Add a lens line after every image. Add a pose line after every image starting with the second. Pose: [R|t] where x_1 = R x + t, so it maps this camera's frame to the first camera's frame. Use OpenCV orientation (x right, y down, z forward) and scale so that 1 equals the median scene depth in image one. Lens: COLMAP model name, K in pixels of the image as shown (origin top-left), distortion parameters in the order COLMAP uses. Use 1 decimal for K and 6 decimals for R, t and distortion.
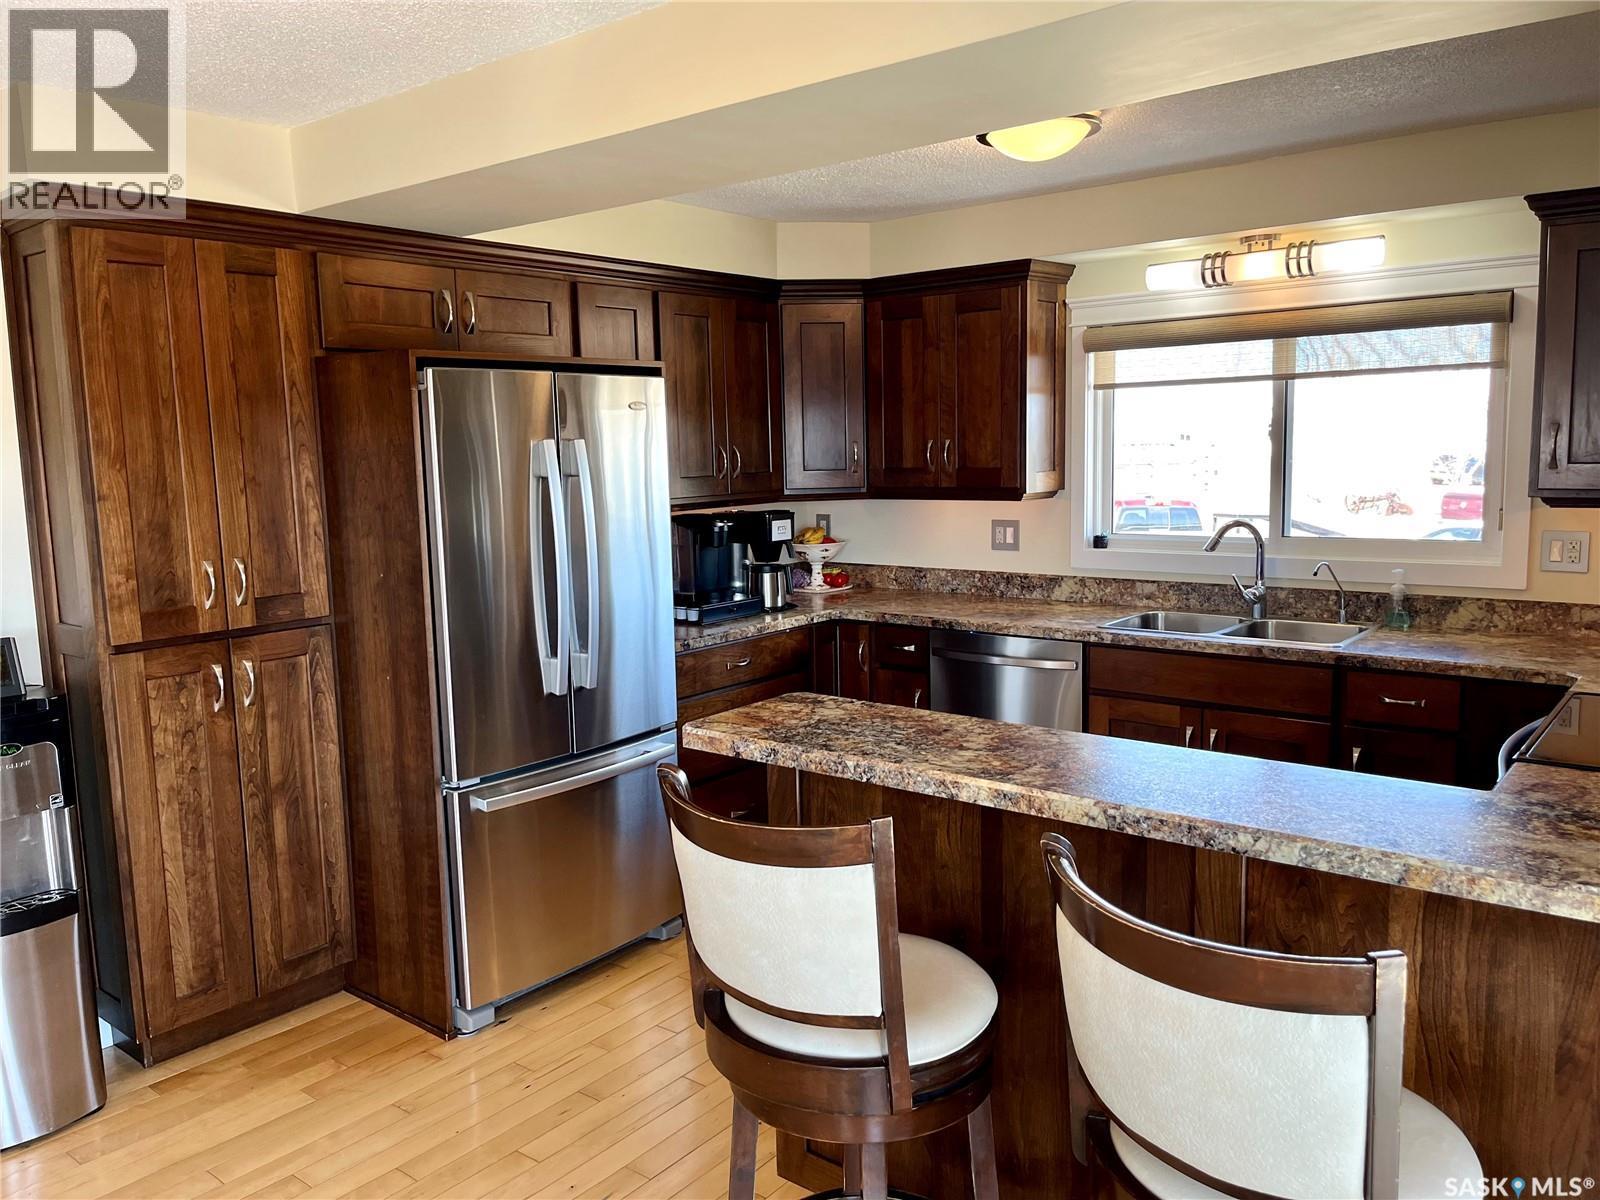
lens RADIAL K [[1227.8, 0, 814.4], [0, 1227.8, 604.6], [0, 0, 1]] dist [0.026830, -0.036948]
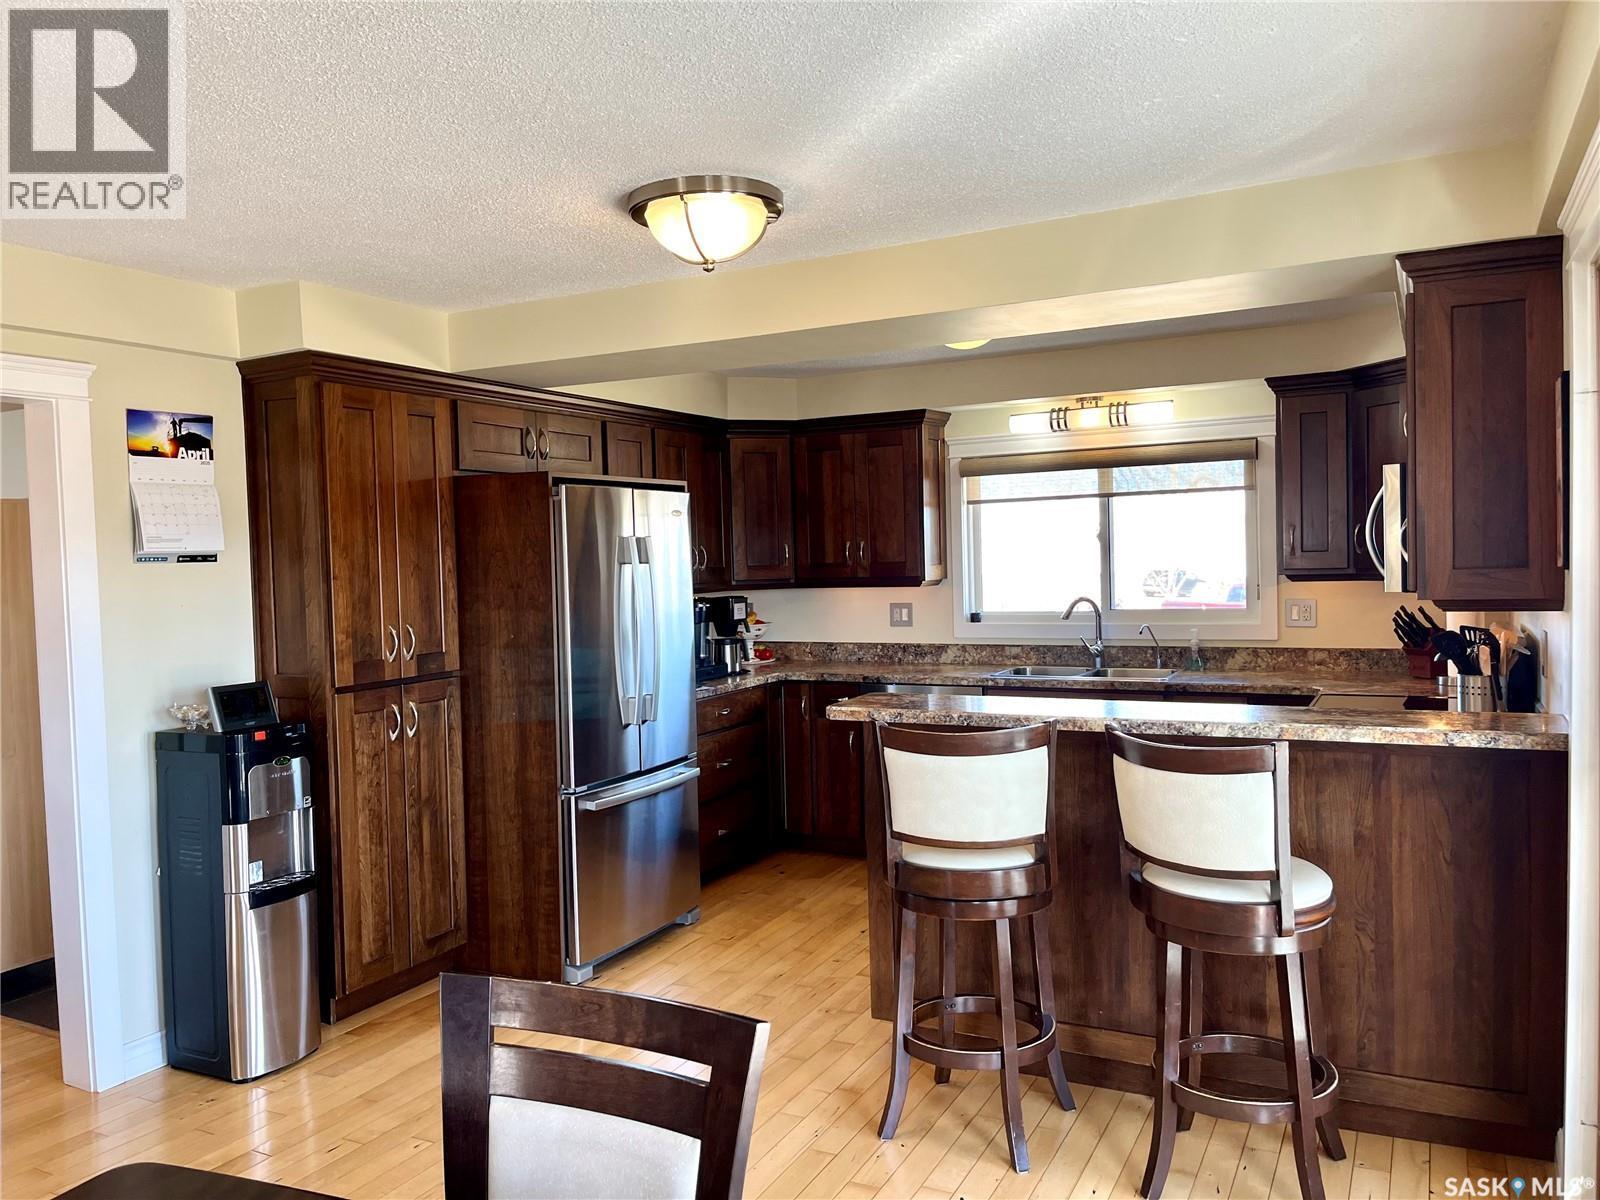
lens RADIAL K [[1227.8, 0, 794.9], [0, 1227.8, 597.1], [0, 0, 1]] dist [0.026830, -0.036948]
pose [[0.981931, -0.011099, 0.188912, -0.257585], [0.030446, 0.994539, -0.099821, 0.065649], [-0.186773, 0.103769, 0.976907, -0.319361]]
